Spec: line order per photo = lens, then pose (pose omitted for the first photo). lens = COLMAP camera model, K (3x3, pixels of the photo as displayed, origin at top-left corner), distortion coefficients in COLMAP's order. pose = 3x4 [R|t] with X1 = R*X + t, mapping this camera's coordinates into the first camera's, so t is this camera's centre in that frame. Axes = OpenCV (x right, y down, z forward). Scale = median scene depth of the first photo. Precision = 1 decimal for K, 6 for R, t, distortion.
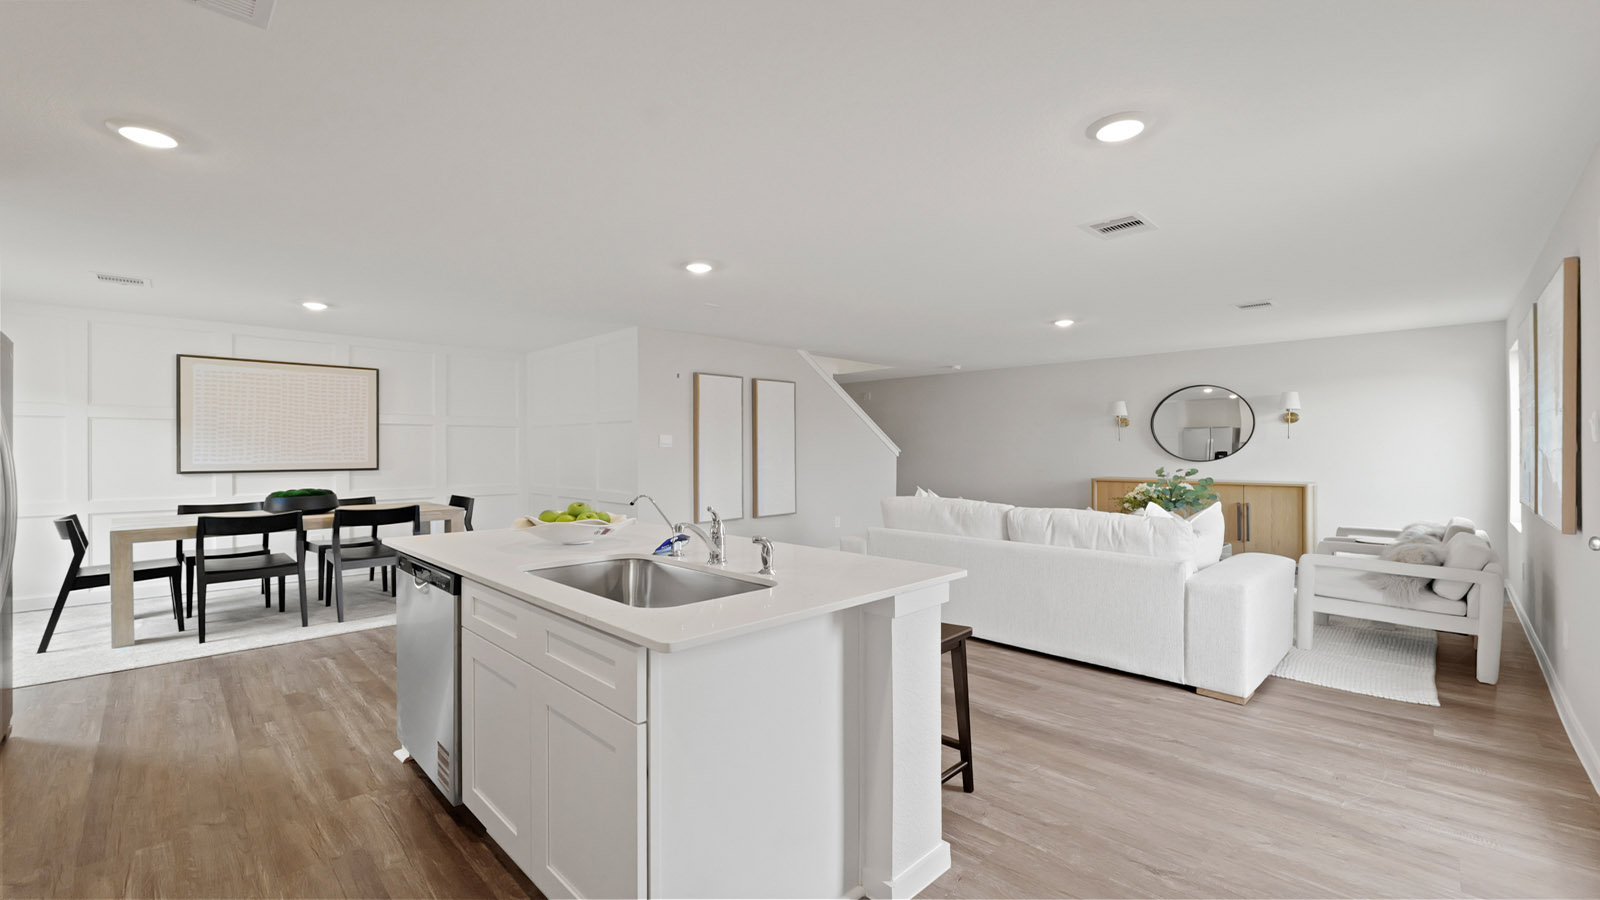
lens RADIAL K [[663.6, 0, 804.2], [0, 663.6, 453.1], [0, 0, 1]] dist [0.000753, 0.000102]
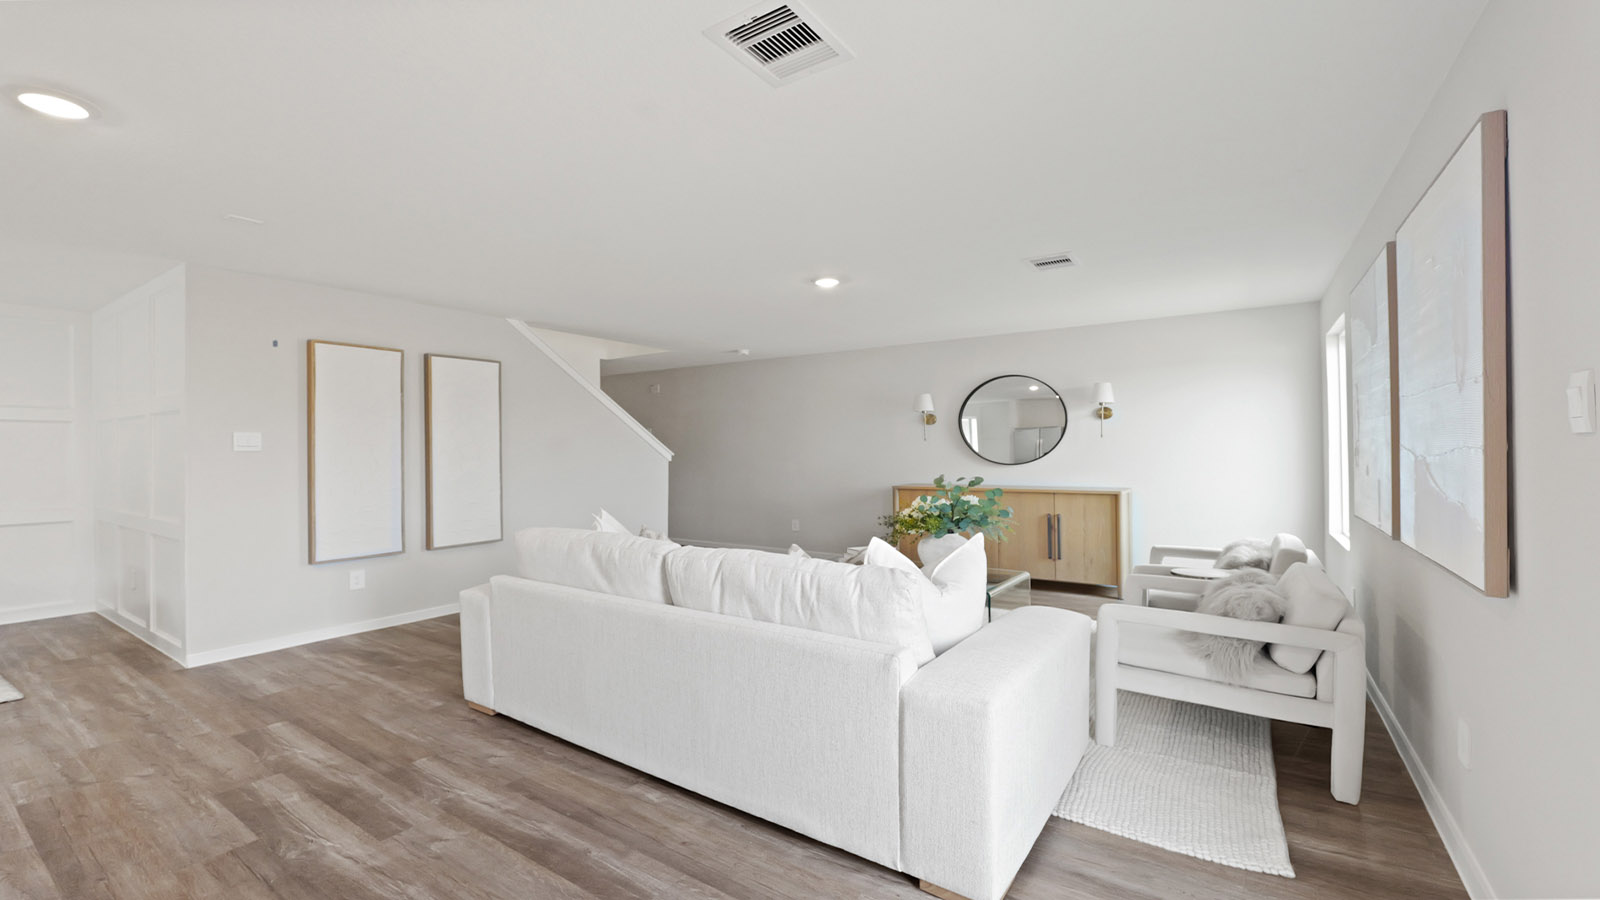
lens RADIAL K [[669.4, 0, 802.8], [0, 669.4, 451.0], [0, 0, 1]] dist [-0.002278, -0.000568]
pose [[0.982326, -0.004501, 0.187122, 0.296130], [0.005894, 0.999959, -0.006890, -0.001260], [-0.187084, 0.007871, 0.982312, 0.352138]]
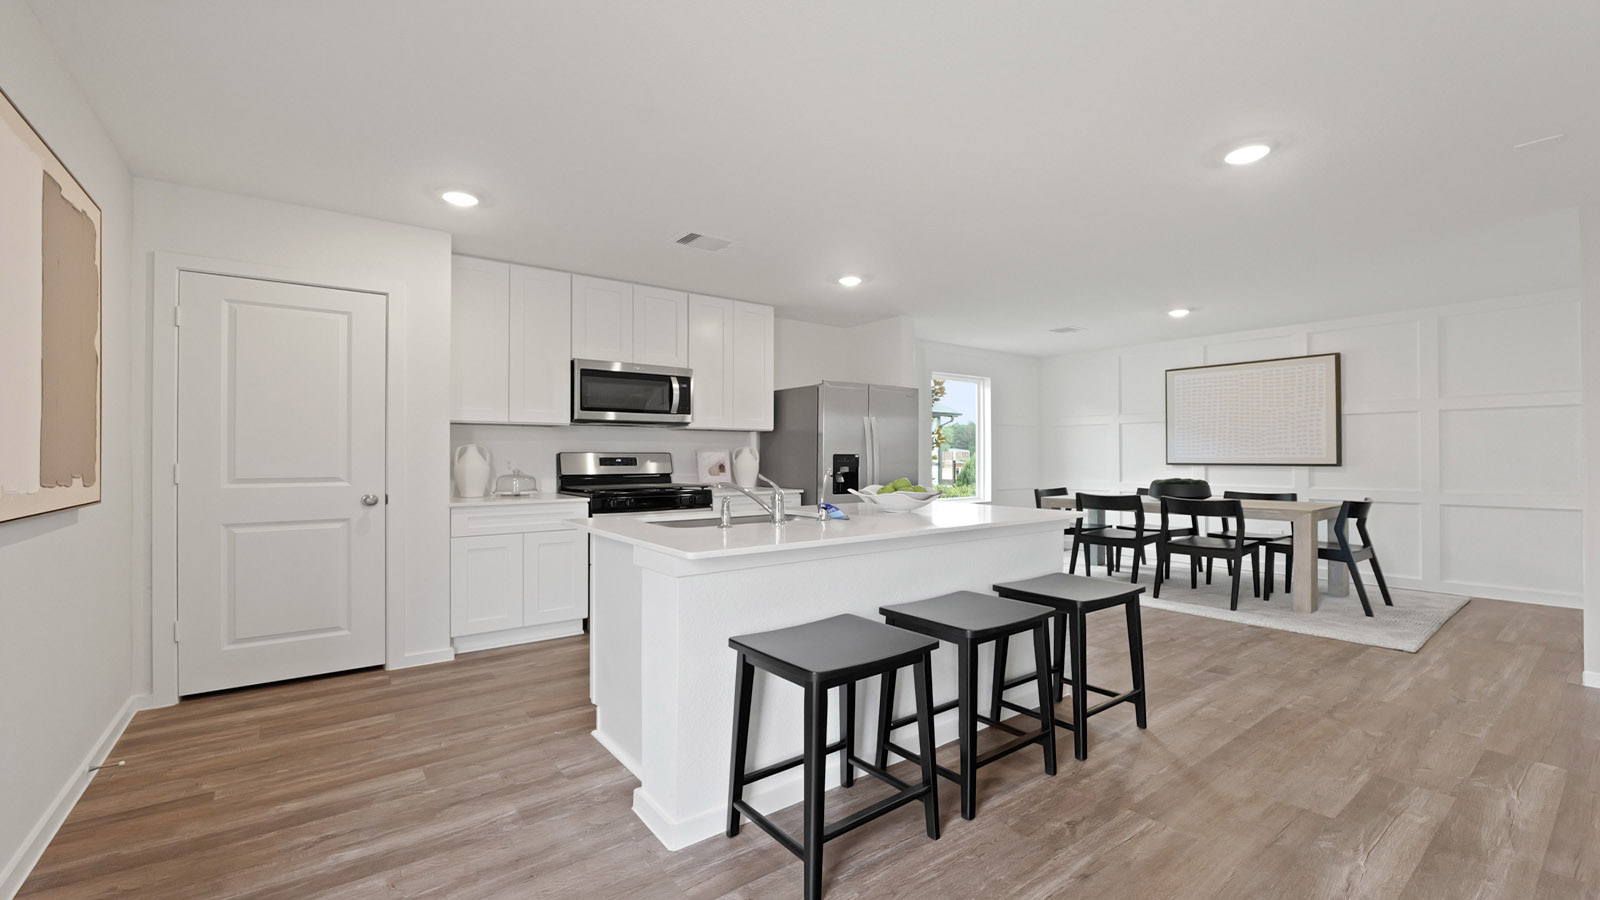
lens RADIAL K [[669.4, 0, 802.8], [0, 669.4, 451.0], [0, 0, 1]] dist [-0.002278, -0.000568]
pose [[-0.116961, 0.004668, -0.993126, 0.443572], [-0.005972, 0.999968, 0.005404, 0.006008], [0.993119, 0.006563, -0.116929, 0.502758]]
